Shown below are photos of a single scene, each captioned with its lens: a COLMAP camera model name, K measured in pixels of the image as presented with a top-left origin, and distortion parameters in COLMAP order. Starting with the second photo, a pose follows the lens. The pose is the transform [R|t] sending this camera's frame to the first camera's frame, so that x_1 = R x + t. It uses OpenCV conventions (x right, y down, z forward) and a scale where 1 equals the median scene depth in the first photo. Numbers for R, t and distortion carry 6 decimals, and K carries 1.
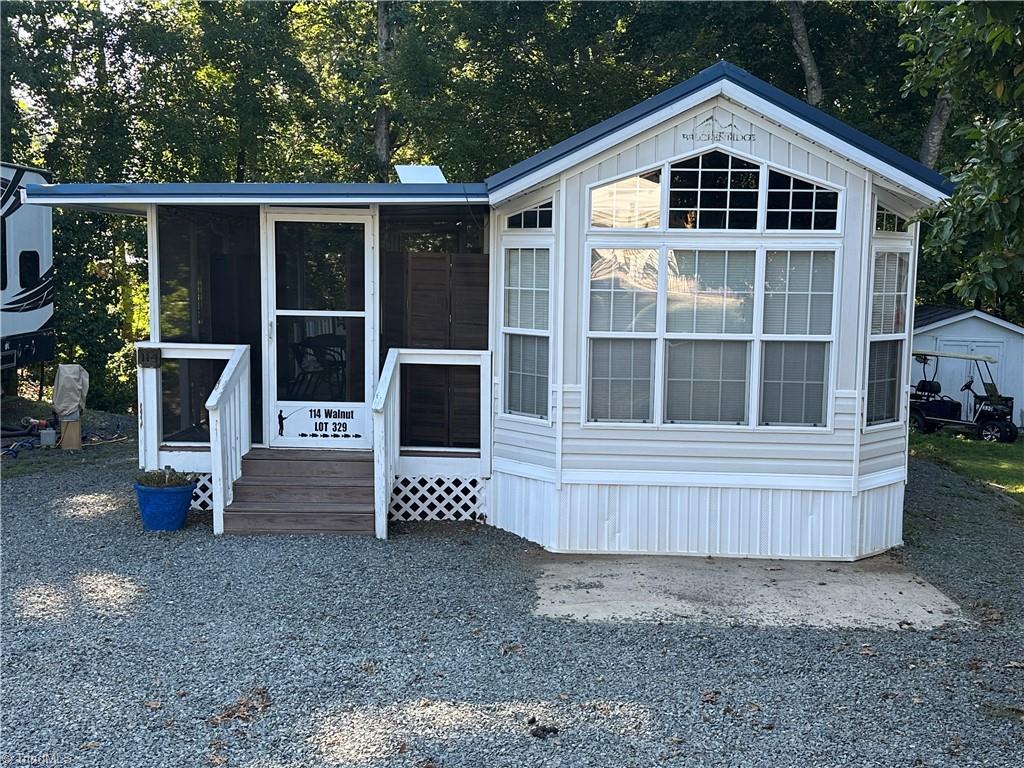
lens RADIAL K [[1134.6, 0, 519.8], [0, 1134.6, 380.9], [0, 0, 1]] dist [0.119315, 0.000000]
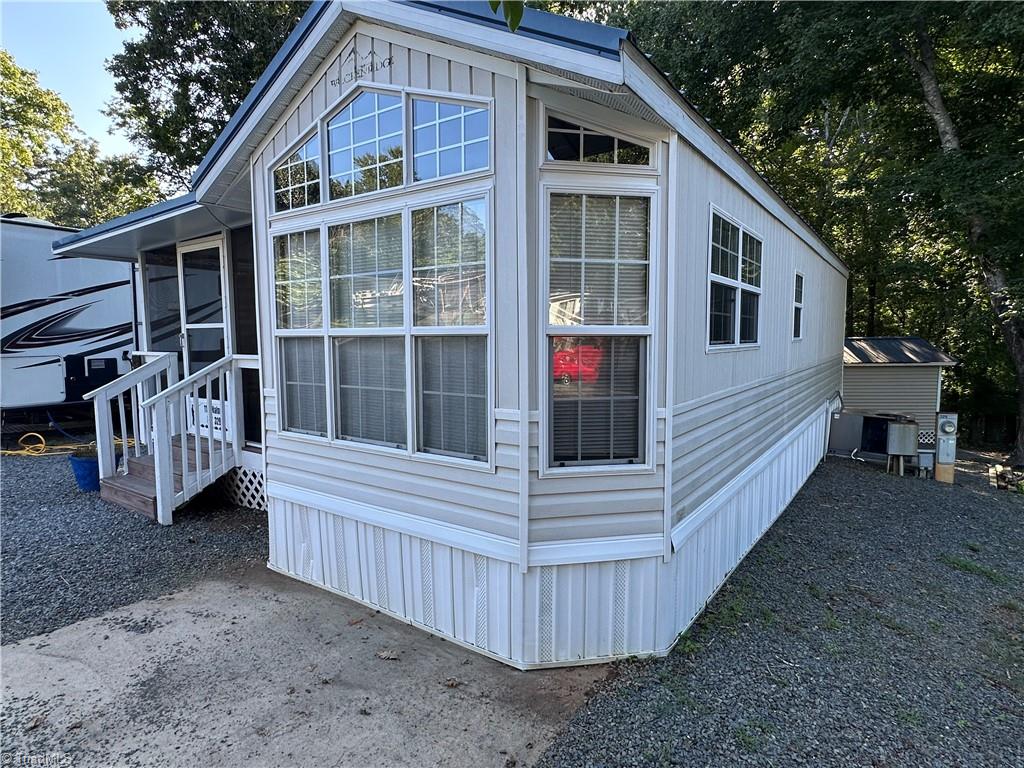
lens RADIAL K [[574.2, 0, 512.5], [0, 574.2, 384.3], [0, 0, 1]] dist [-0.002350, -0.000643]
pose [[0.833107, 0.025902, -0.552505, 0.460299], [-0.043034, 0.998910, -0.018059, -0.000205], [0.551435, 0.038821, 0.833314, 0.715339]]
